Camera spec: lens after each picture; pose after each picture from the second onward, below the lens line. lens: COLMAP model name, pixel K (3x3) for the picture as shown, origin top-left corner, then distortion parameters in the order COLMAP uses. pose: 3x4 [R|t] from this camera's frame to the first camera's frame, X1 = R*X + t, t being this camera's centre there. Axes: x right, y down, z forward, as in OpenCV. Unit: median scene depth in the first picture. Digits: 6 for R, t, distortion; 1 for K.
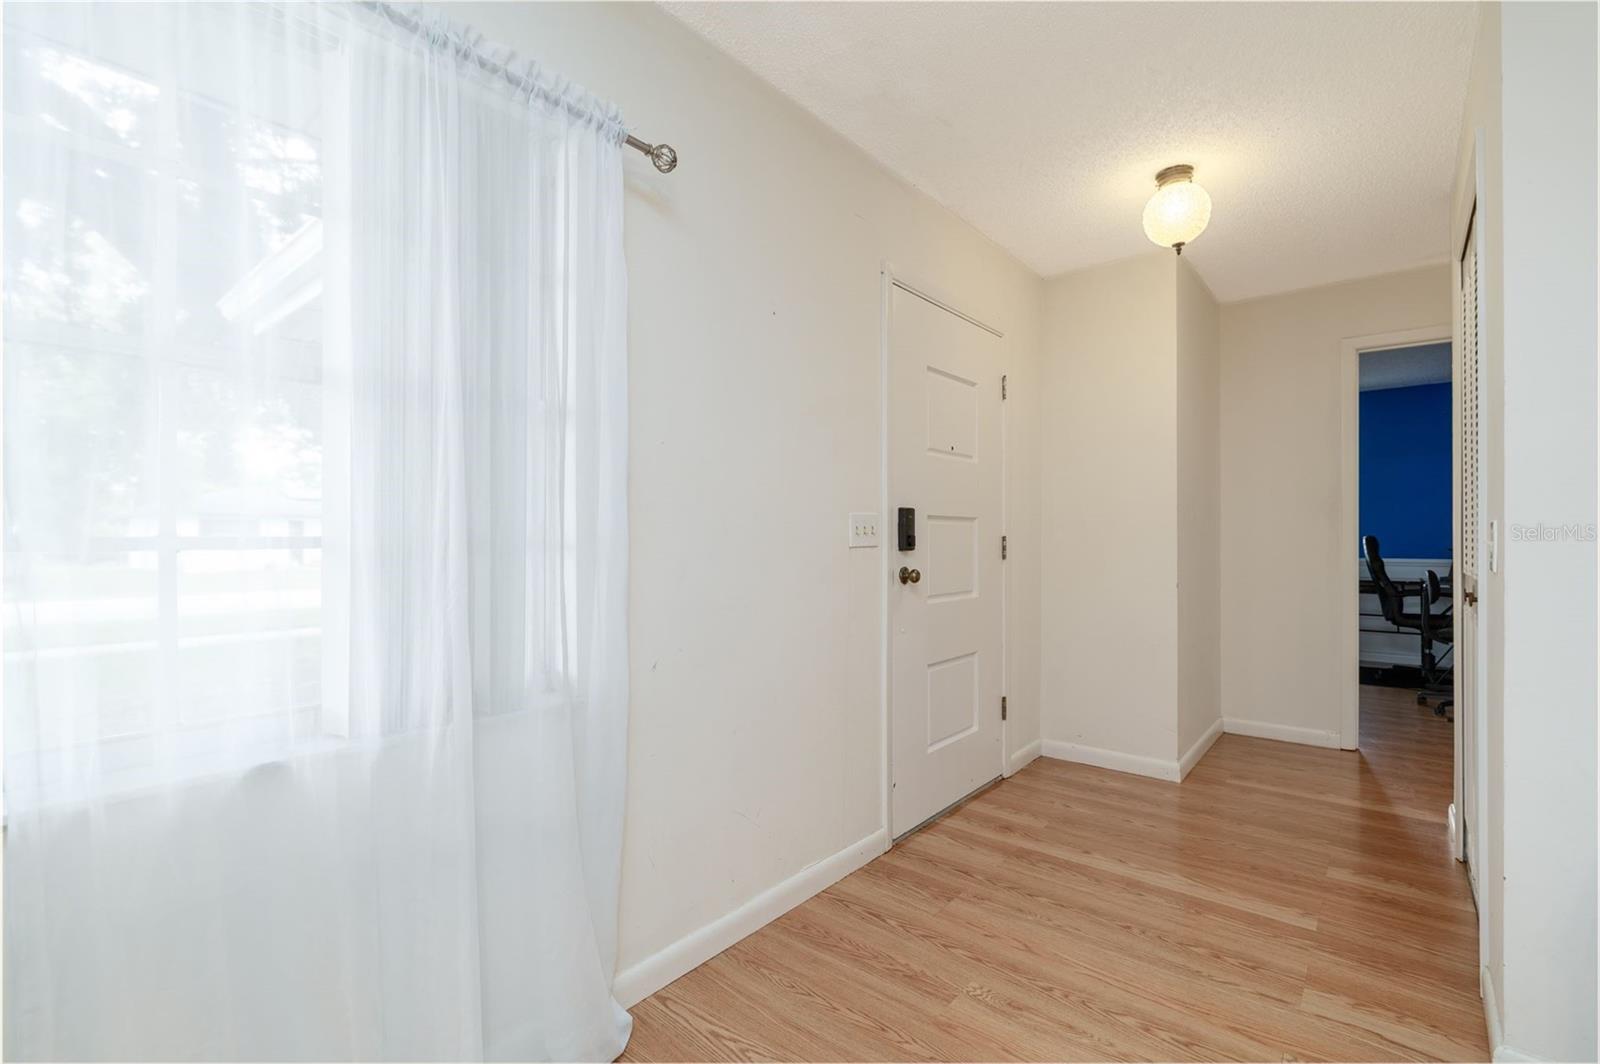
lens RADIAL K [[717.4, 0, 802.1], [0, 717.4, 530.7], [0, 0, 1]] dist [0.001138, 0.000057]
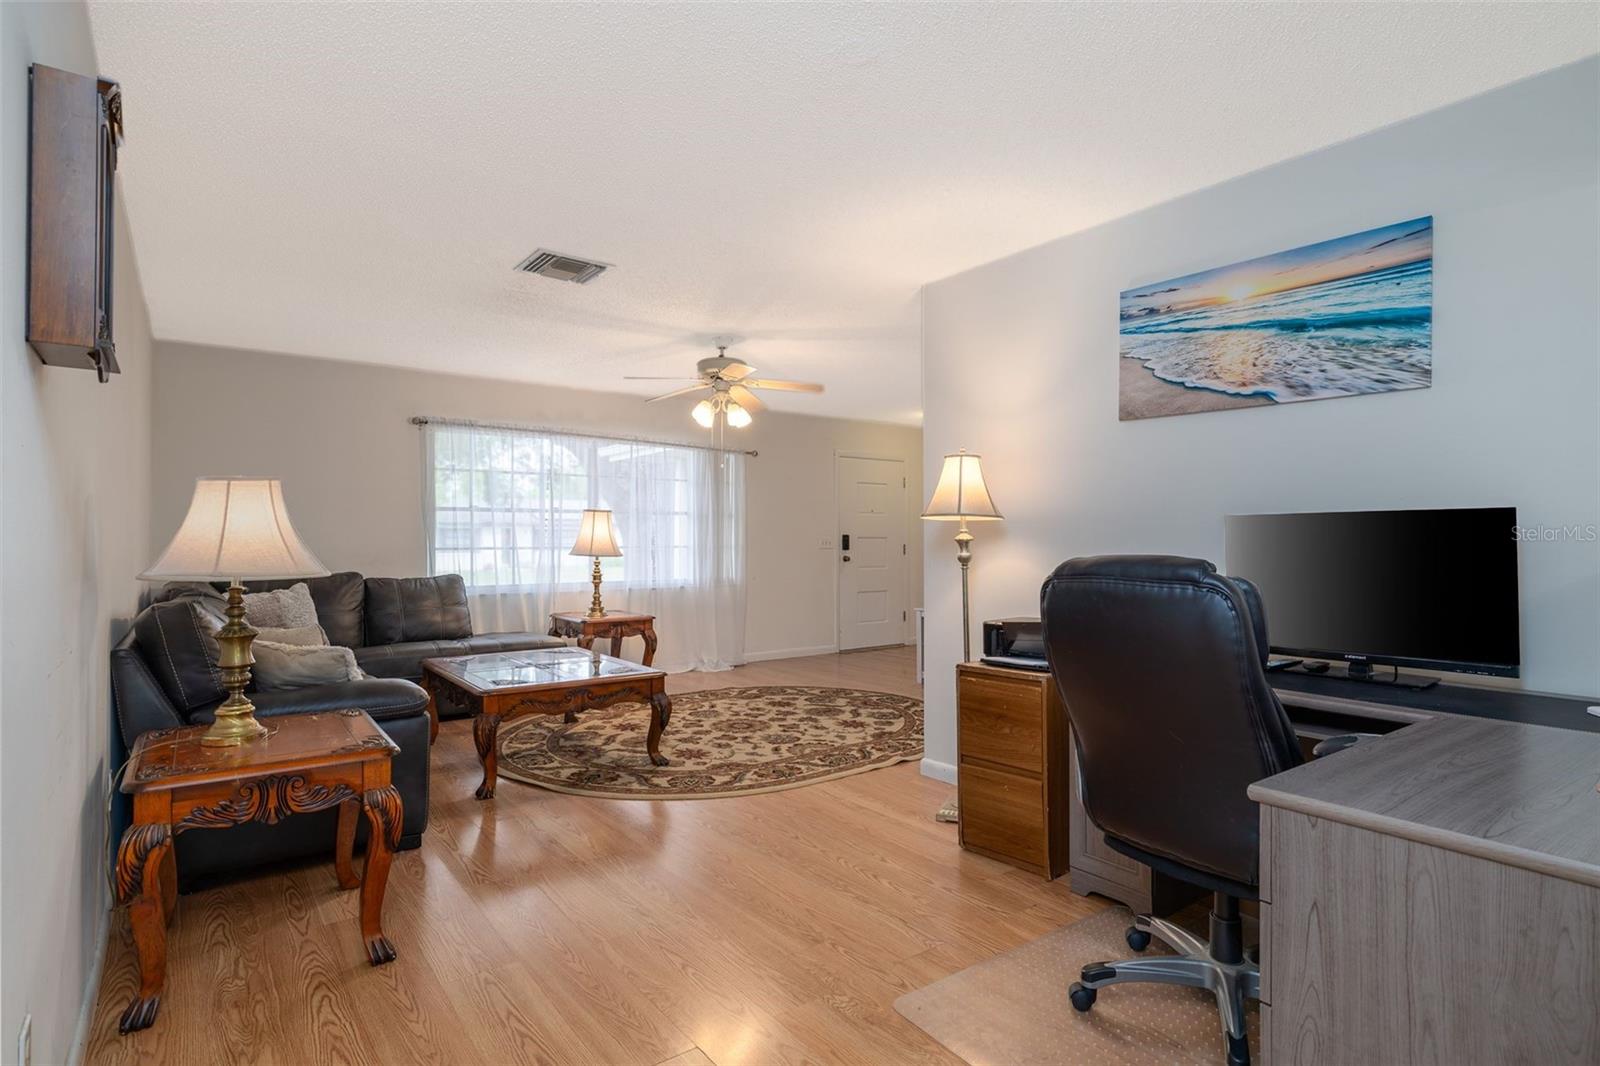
lens RADIAL K [[804.4, 0, 782.5], [0, 804.4, 530.5], [0, 0, 1]] dist [-0.007949, -0.000383]
pose [[0.968633, -0.002893, -0.248478, 0.708977], [0.001309, 0.999978, -0.006539, -0.028993], [0.248492, 0.006008, 0.968615, -2.196678]]
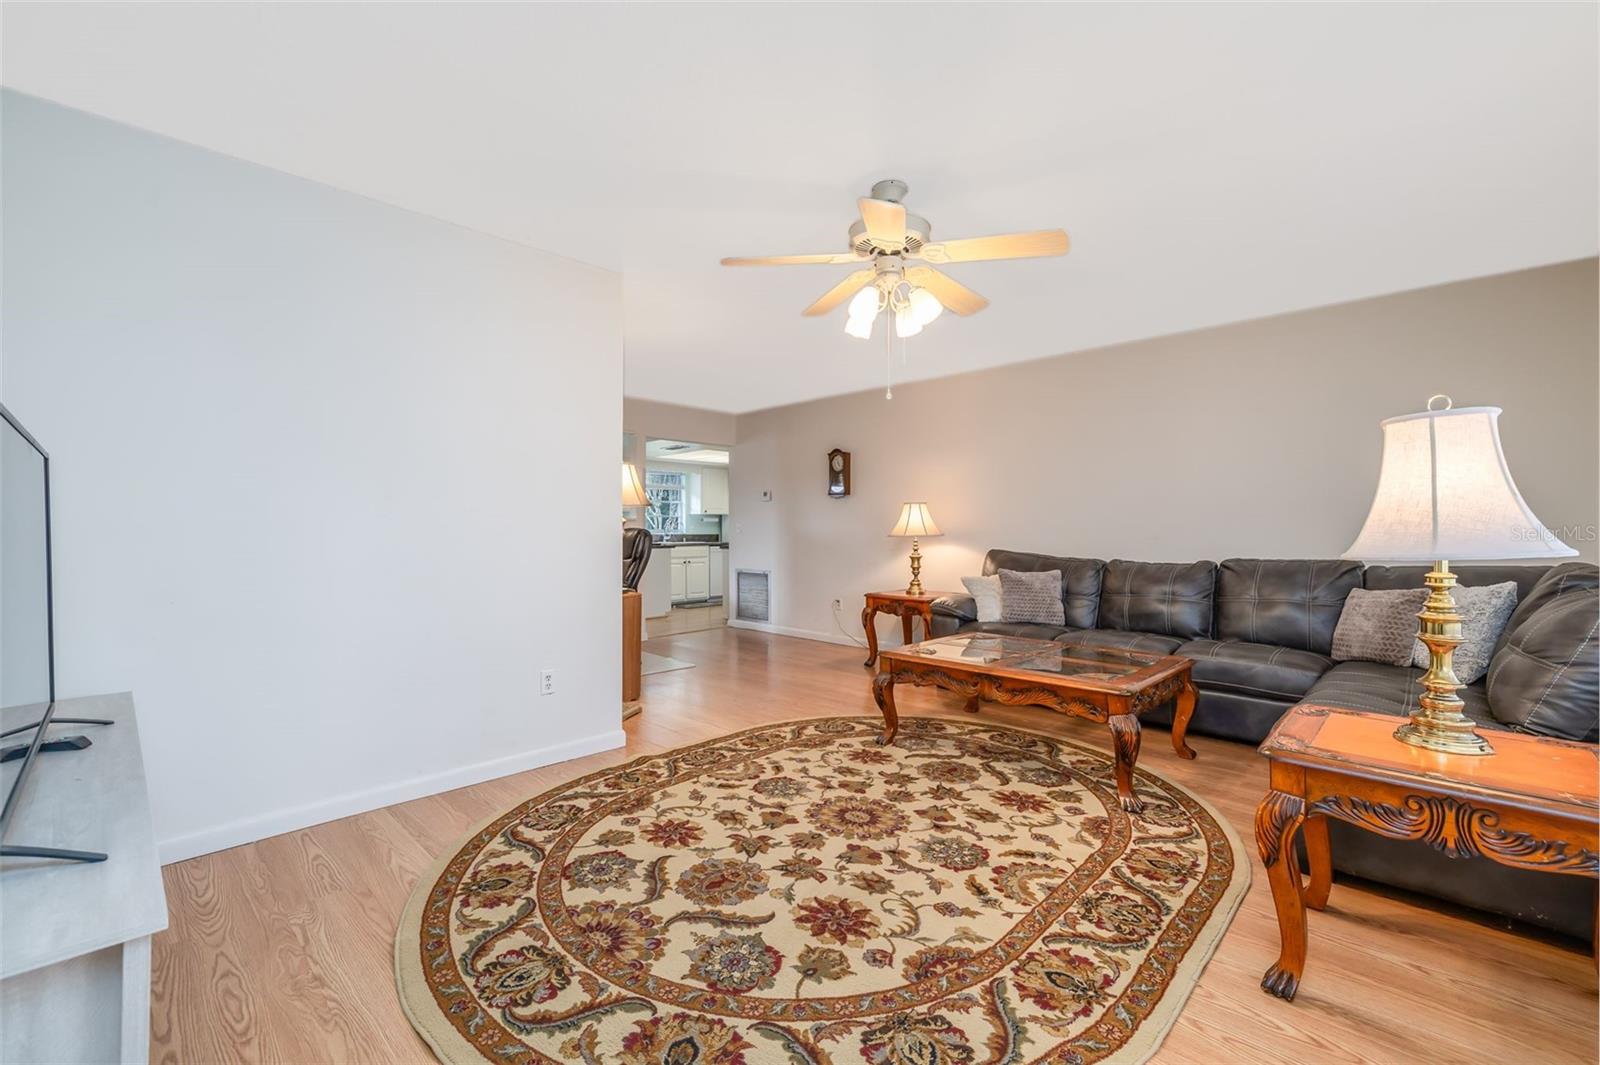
lens RADIAL K [[691.4, 0, 816.6], [0, 691.4, 529.6], [0, 0, 1]] dist [0.004610, 0.000037]
pose [[-0.998643, 0.001596, 0.052049, 0.135799], [0.001322, 0.999985, -0.005301, 0.005682], [-0.052056, -0.005225, -0.998630, 0.690579]]
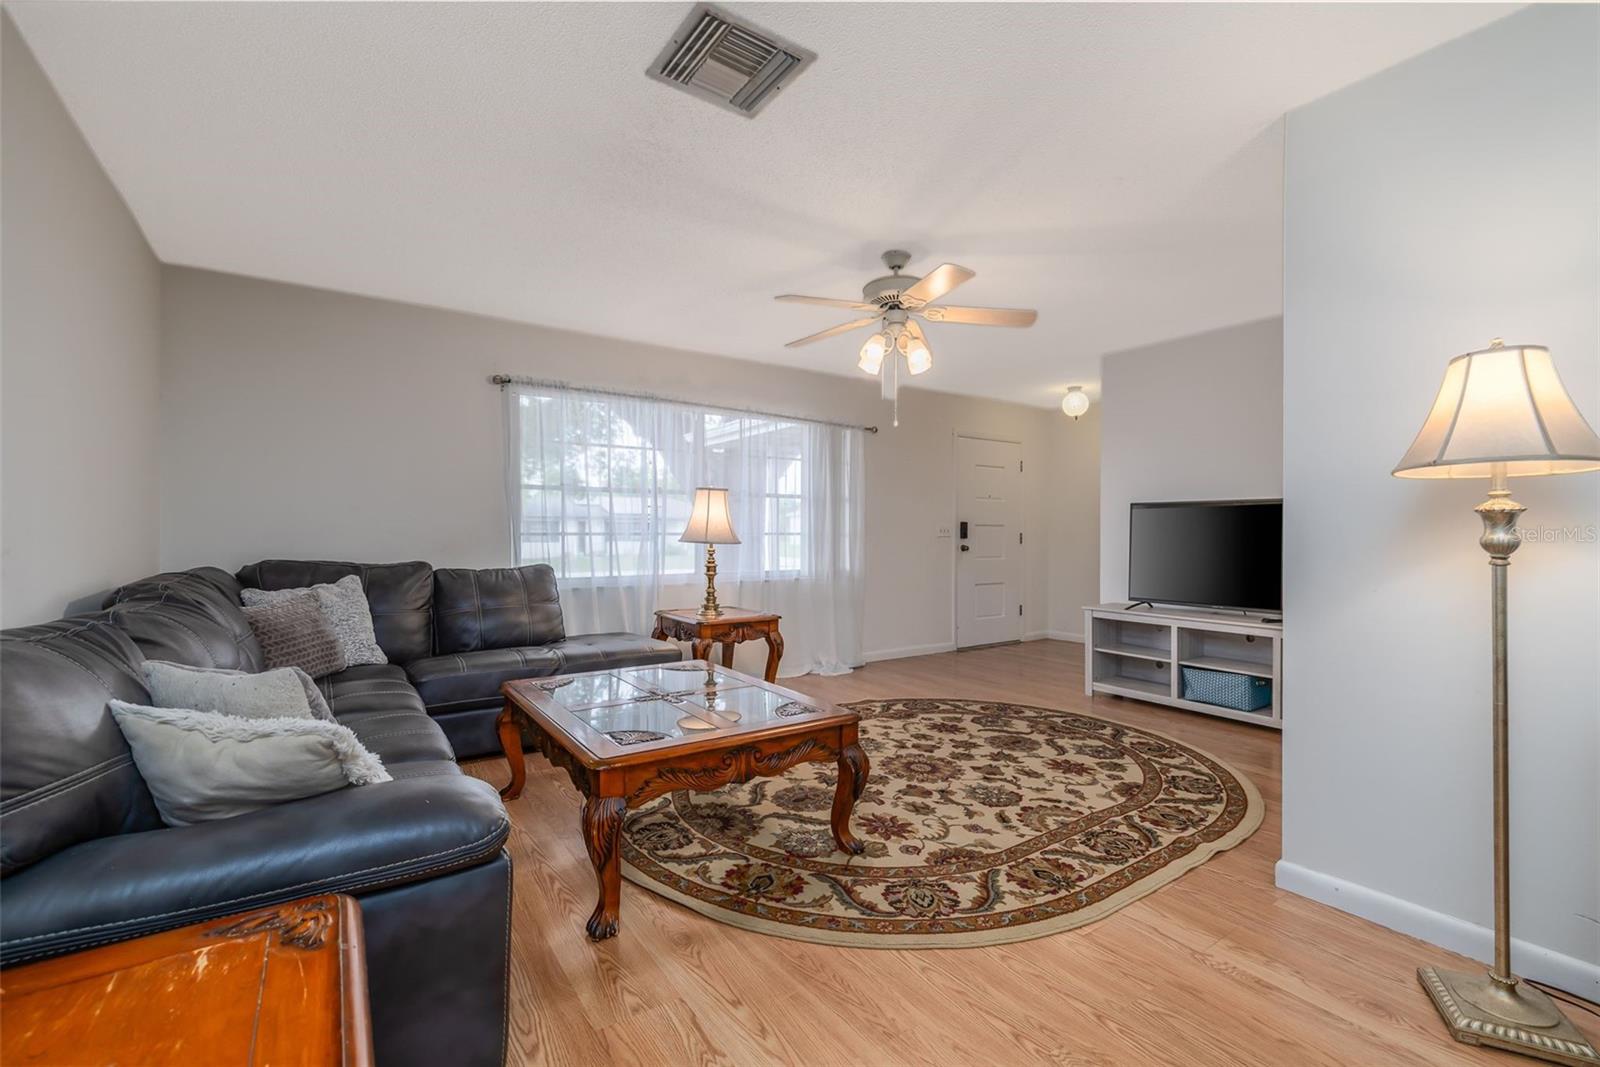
lens RADIAL K [[691.4, 0, 794.7], [0, 691.4, 530.9], [0, 0, 1]] dist [0.004610, 0.000037]
pose [[0.960750, 0.002358, -0.277405, 0.257208], [-0.001740, 0.999995, 0.002473, -0.005116], [0.277409, -0.001893, 0.960750, -1.615452]]
